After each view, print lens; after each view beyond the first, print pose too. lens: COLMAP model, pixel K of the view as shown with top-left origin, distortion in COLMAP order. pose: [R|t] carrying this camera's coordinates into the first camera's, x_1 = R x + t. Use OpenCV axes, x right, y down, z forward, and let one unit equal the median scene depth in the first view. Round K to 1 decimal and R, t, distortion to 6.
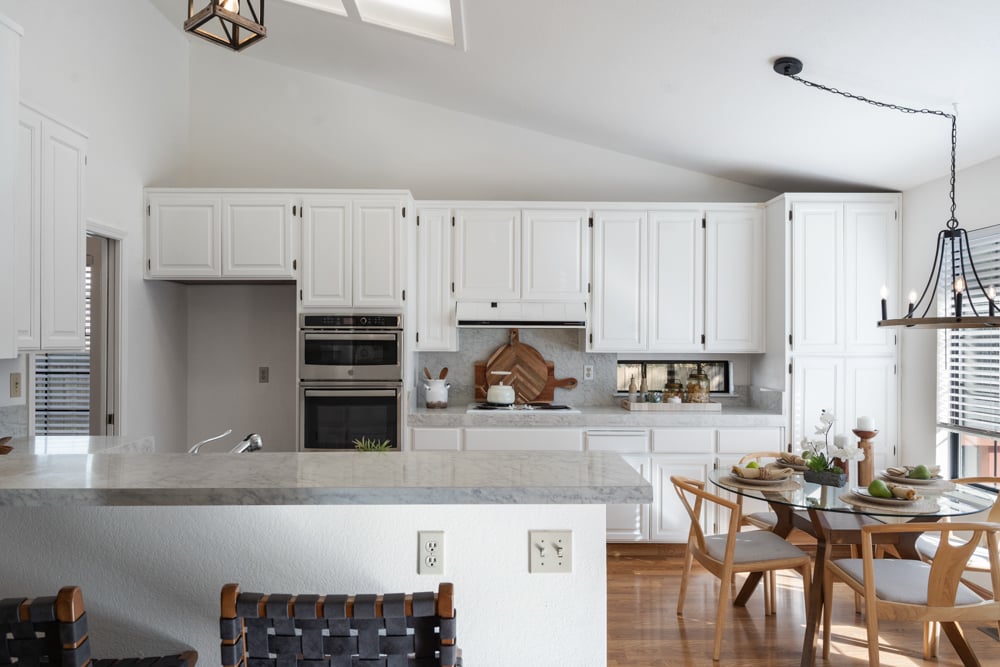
lens RADIAL K [[674.3, 0, 496.5], [0, 674.3, 342.3], [0, 0, 1]] dist [-0.001705, 0.043097]
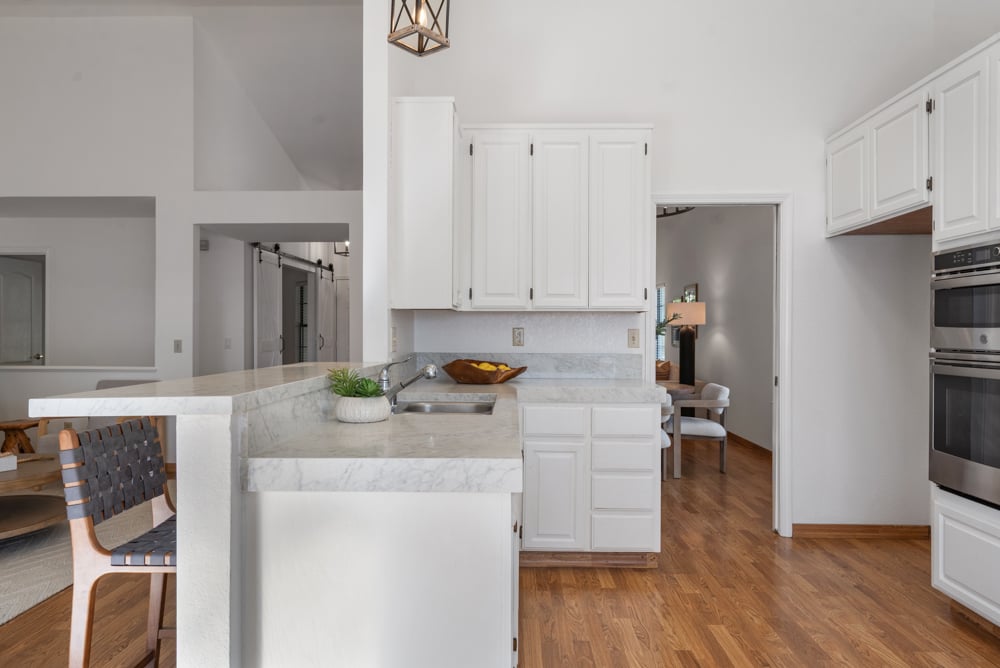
lens RADIAL K [[624.8, 0, 500.0], [0, 624.8, 334.0], [0, 0, 1]] dist [0.001086, 0.020512]
pose [[-0.028036, 0.000296, -0.999607, 0.360535], [-0.005044, 0.999987, 0.000437, 0.041439], [0.999594, 0.005054, -0.028034, 0.569926]]
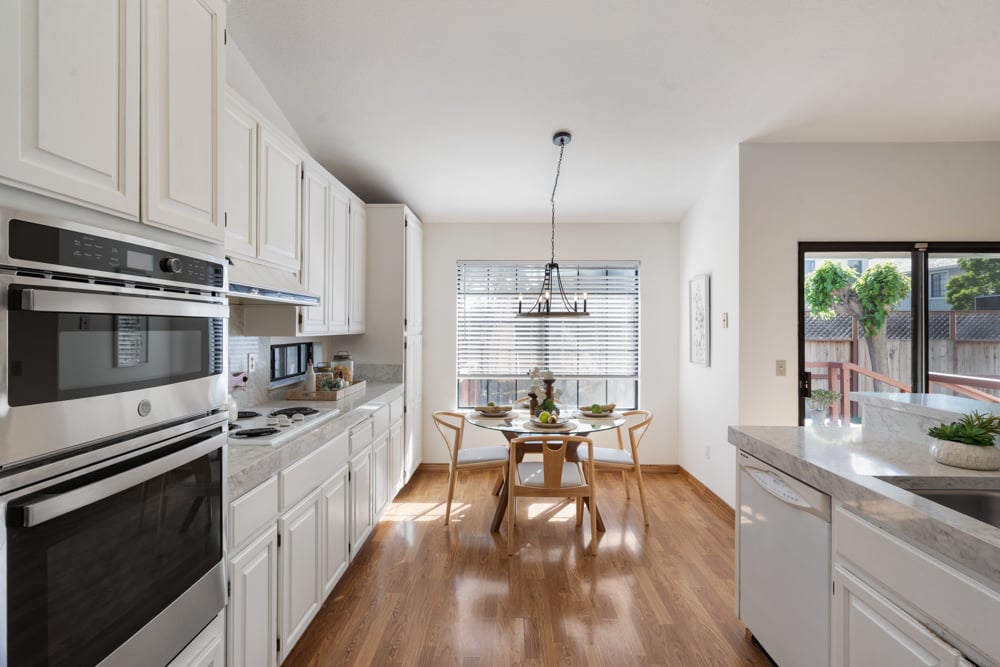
lens RADIAL K [[480.6, 0, 497.6], [0, 480.6, 328.3], [0, 0, 1]] dist [-0.002094, -0.000244]
pose [[0.033869, -0.006166, 0.999407, -0.451156], [-0.005509, 0.999965, 0.006356, 0.000464], [-0.999411, -0.005721, 0.033834, 0.795991]]
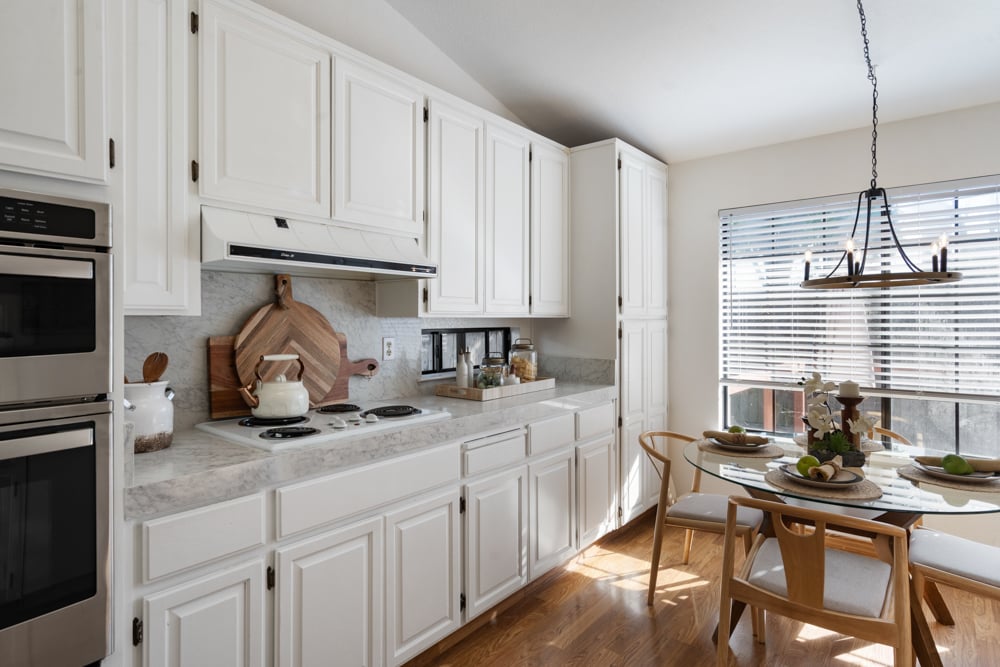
lens RADIAL K [[538.0, 0, 499.8], [0, 538.0, 319.4], [0, 0, 1]] dist [0.002422, -0.000371]
pose [[0.641111, -0.005989, 0.767425, -0.221445], [0.004787, 0.999981, 0.003805, 0.016659], [-0.767434, 0.001235, 0.641127, 0.658879]]
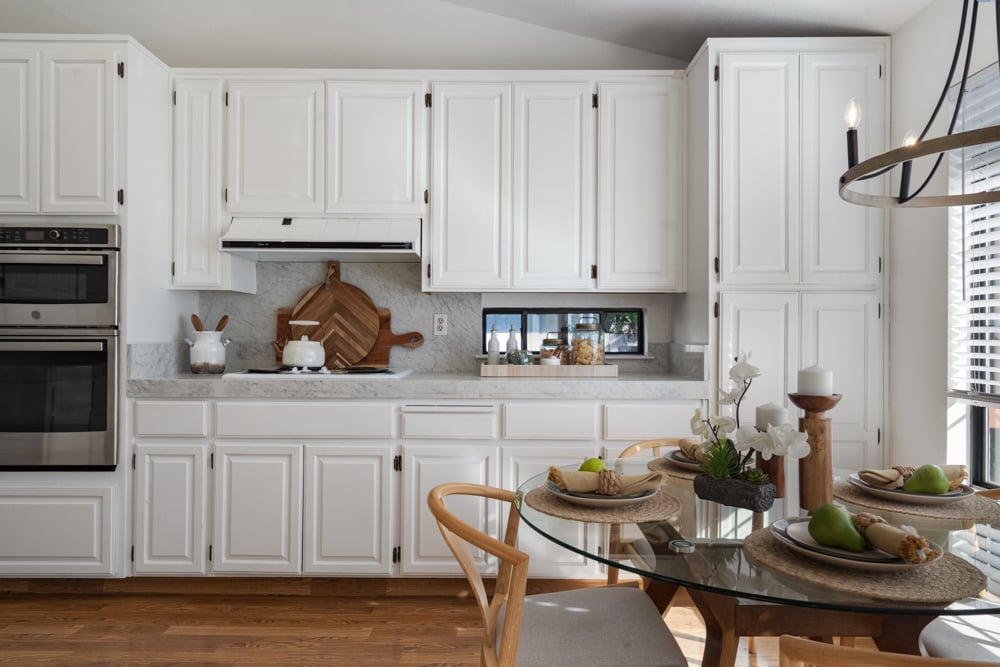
lens RADIAL K [[624.8, 0, 500.0], [0, 624.8, 333.5], [0, 0, 1]] dist [0.001086, 0.020512]
pose [[0.999840, 0.000037, -0.017877, 0.238036], [-0.000103, 0.999993, -0.003656, 0.063844], [0.017877, 0.003657, 0.999834, 0.396732]]
